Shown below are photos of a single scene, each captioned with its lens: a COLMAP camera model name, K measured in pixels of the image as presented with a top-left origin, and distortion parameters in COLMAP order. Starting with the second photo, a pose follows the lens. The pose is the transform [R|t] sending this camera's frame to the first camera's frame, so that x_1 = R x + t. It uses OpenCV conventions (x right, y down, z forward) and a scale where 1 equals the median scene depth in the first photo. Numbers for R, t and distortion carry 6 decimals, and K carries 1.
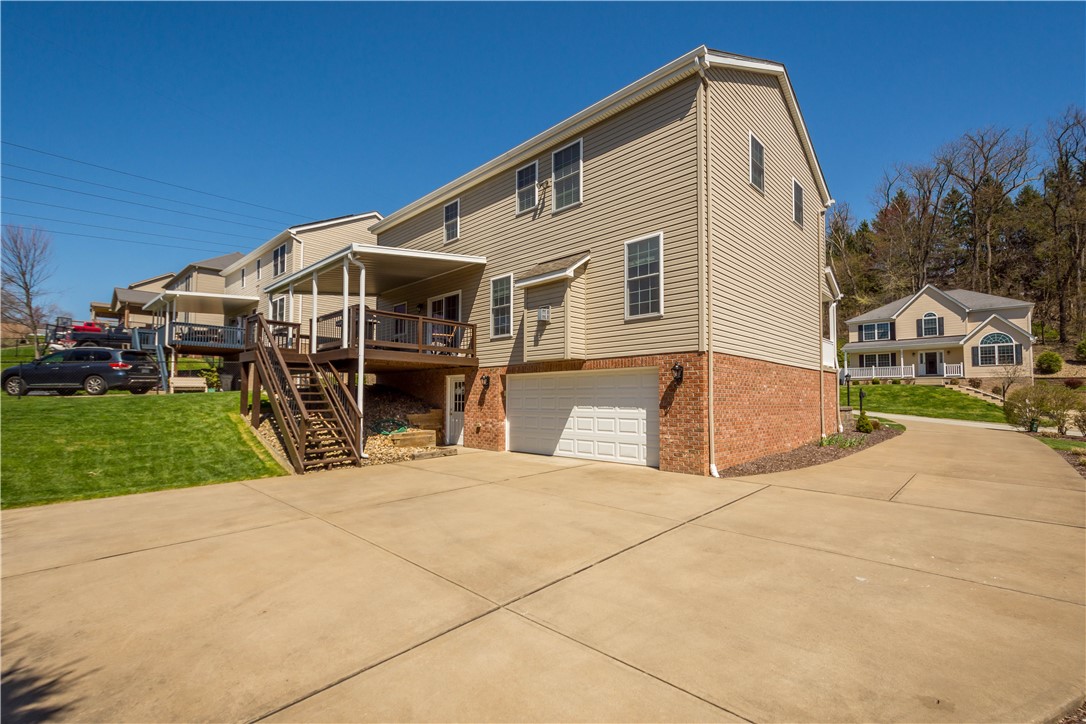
lens RADIAL K [[475.6, 0, 550.2], [0, 475.6, 371.5], [0, 0, 1]] dist [-0.003296, -0.000347]
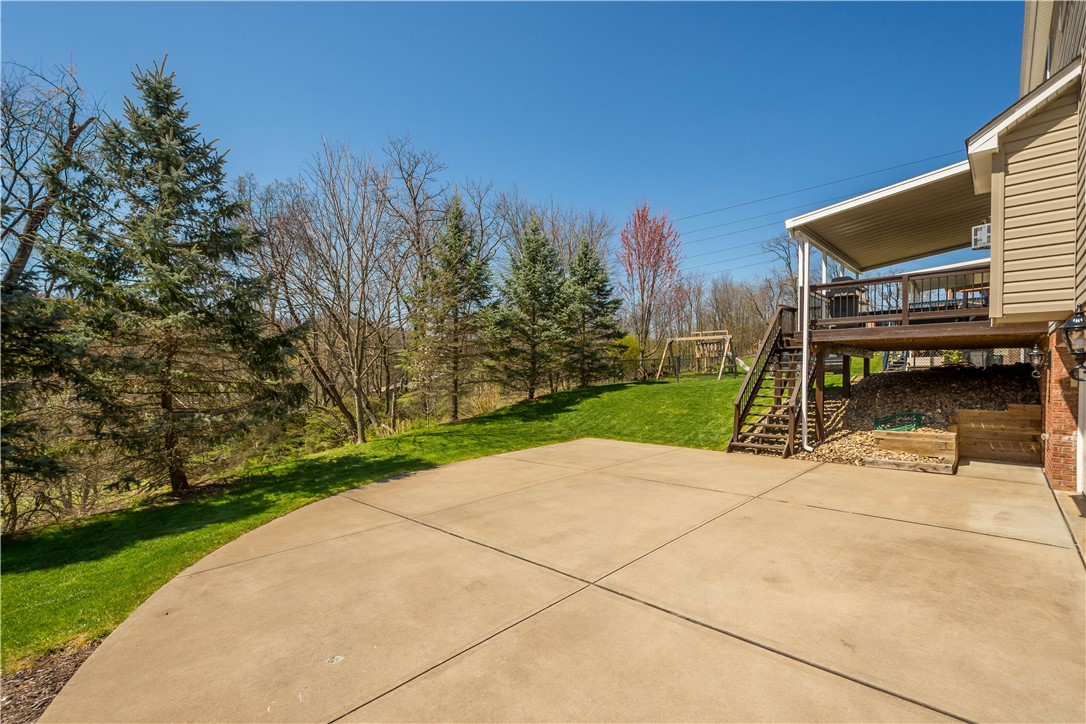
lens RADIAL K [[475.6, 0, 542.1], [0, 475.6, 369.7], [0, 0, 1]] dist [-0.003296, -0.000347]
pose [[-0.007066, -0.005496, -0.999960, 1.244143], [0.056295, 0.998397, -0.005885, 0.009977], [0.998389, -0.056334, -0.006745, 1.206740]]
